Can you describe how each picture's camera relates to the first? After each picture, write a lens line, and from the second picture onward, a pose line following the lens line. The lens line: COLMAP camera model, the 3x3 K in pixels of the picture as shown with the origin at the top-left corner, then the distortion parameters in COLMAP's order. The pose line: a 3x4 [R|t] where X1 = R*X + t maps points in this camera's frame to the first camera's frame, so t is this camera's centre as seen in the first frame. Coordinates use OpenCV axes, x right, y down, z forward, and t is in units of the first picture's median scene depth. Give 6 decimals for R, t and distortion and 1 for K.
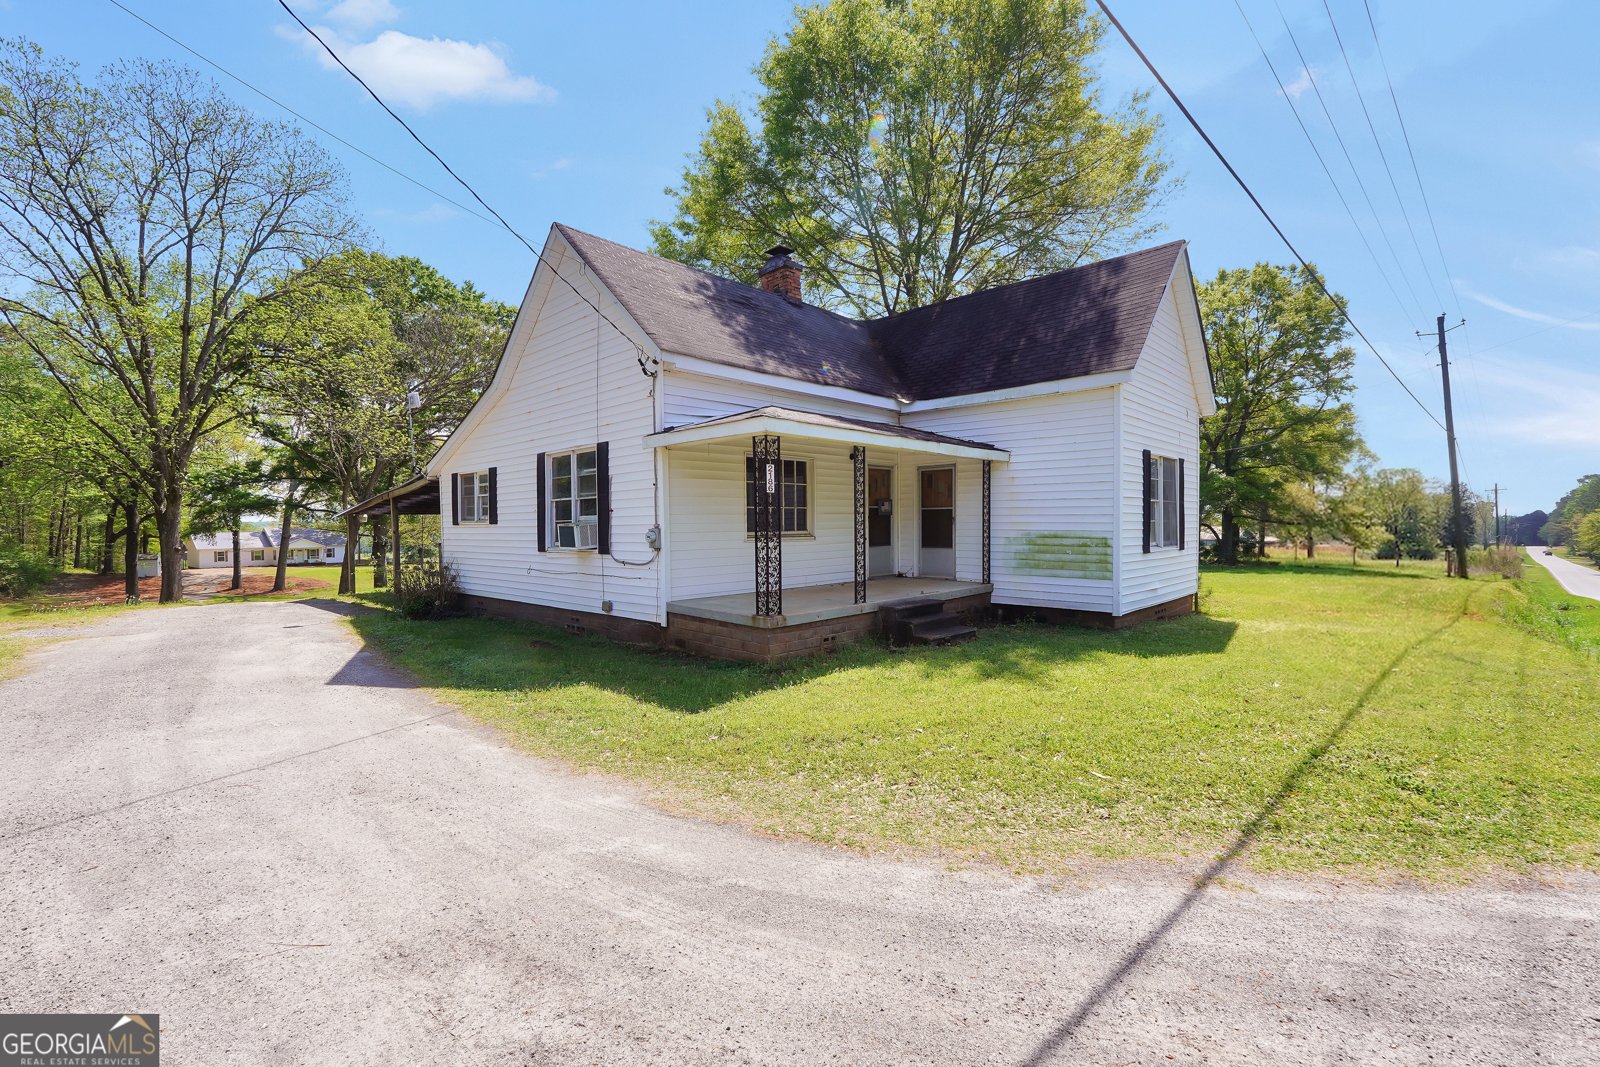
lens RADIAL K [[704.7, 0, 801.4], [0, 704.7, 527.4], [0, 0, 1]] dist [0.000552, -0.000023]
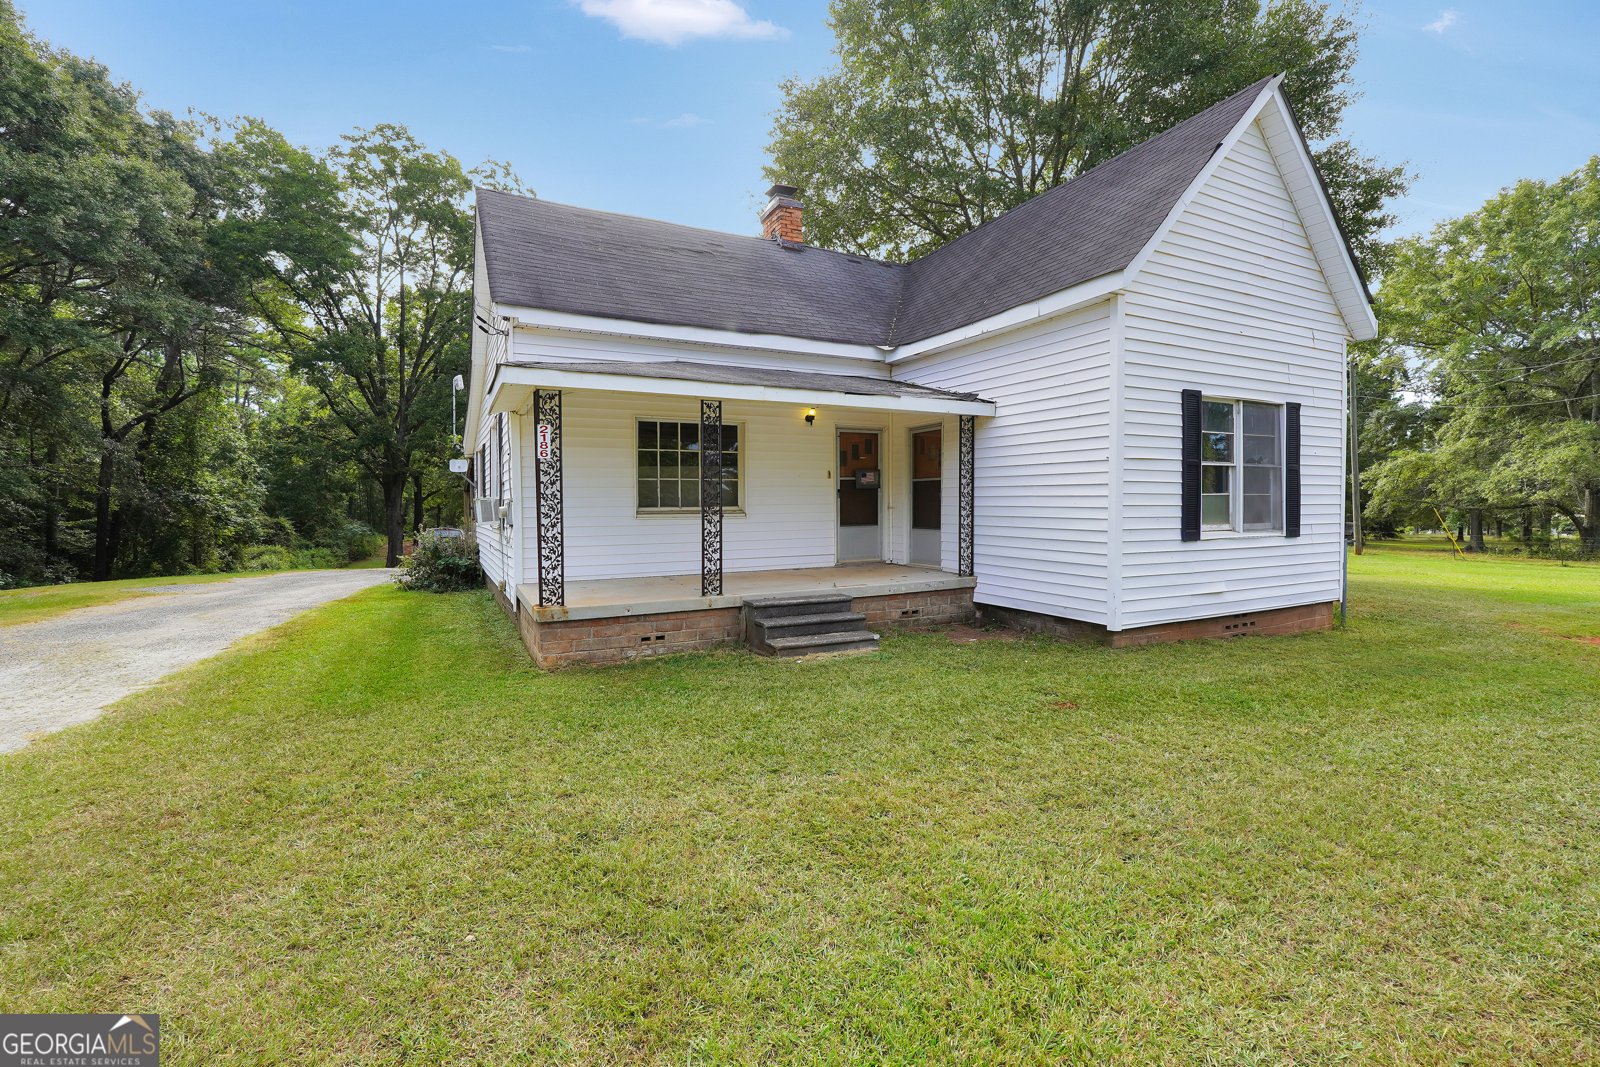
lens RADIAL K [[704.7, 0, 801.4], [0, 704.7, 527.4], [0, 0, 1]] dist [0.000552, -0.000023]
pose [[0.940388, 0.009680, -0.339964, 0.332996], [-0.000094, 0.999602, 0.028201, 0.004413], [0.340102, -0.026488, 0.940015, 0.201296]]
